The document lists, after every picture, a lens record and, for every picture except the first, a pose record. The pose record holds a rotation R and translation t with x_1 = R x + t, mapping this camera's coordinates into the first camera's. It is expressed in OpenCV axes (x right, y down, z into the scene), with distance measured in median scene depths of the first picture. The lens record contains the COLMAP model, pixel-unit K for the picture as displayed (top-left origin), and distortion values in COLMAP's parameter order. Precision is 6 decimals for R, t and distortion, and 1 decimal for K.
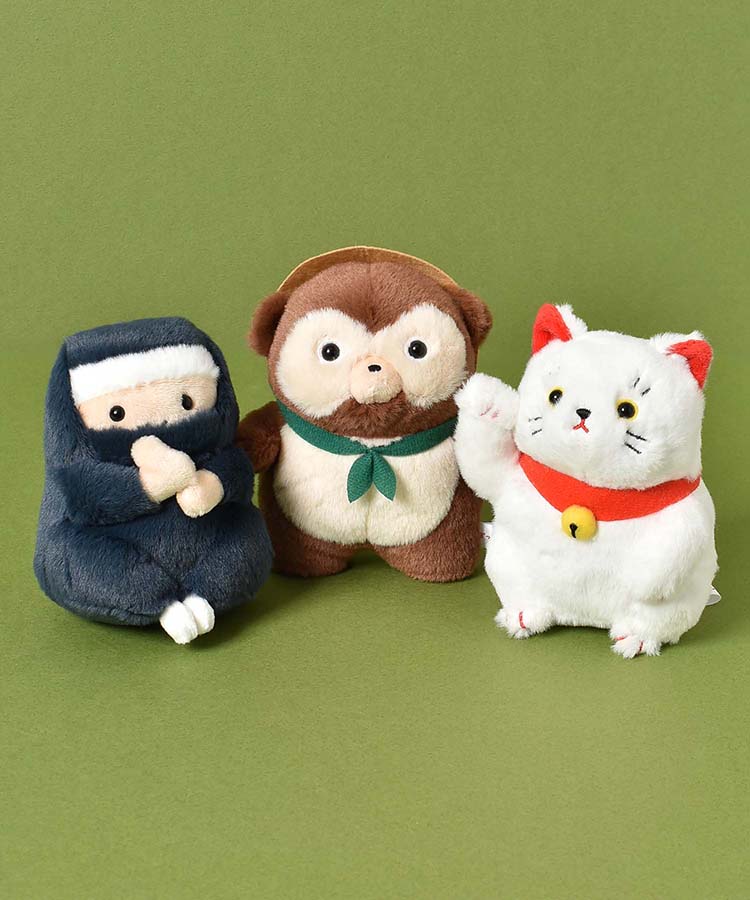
lens RADIAL K [[2618.0, 0, 375.0], [0, 2618.0, 450.0], [0, 0, 1]] dist [0.125133, 0.446203]
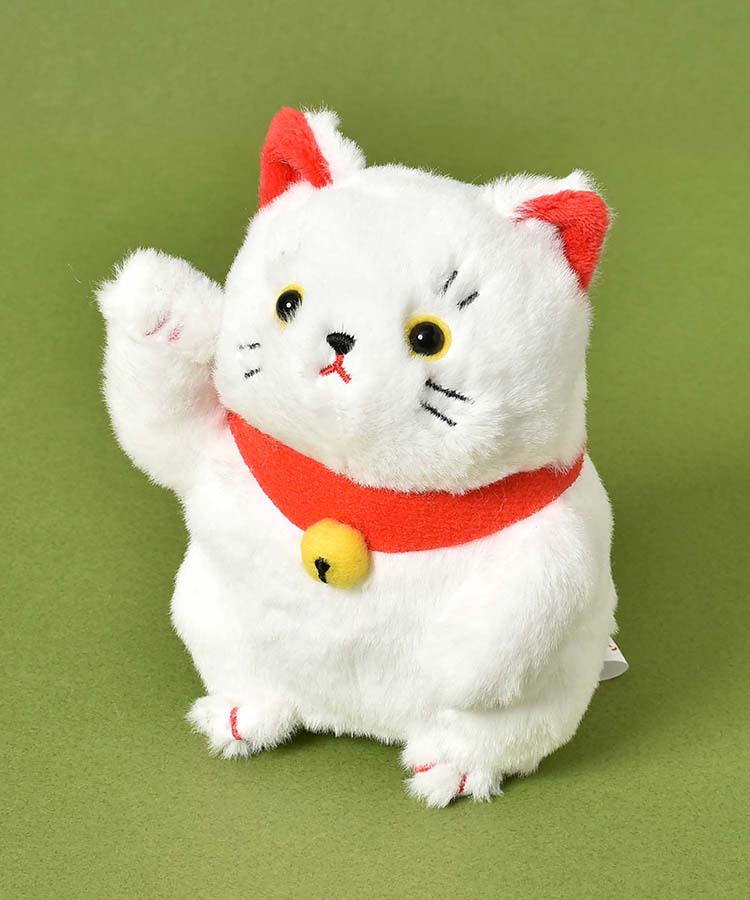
lens RADIAL K [[2618.0, 0, 375.0], [0, 2618.0, 450.0], [0, 0, 1]] dist [0.125133, 0.446203]
pose [[0.999798, 0.013216, -0.015172, 0.092351], [-0.011261, 0.992415, 0.122413, -0.053461], [0.016675, -0.122217, 0.992363, 0.501467]]
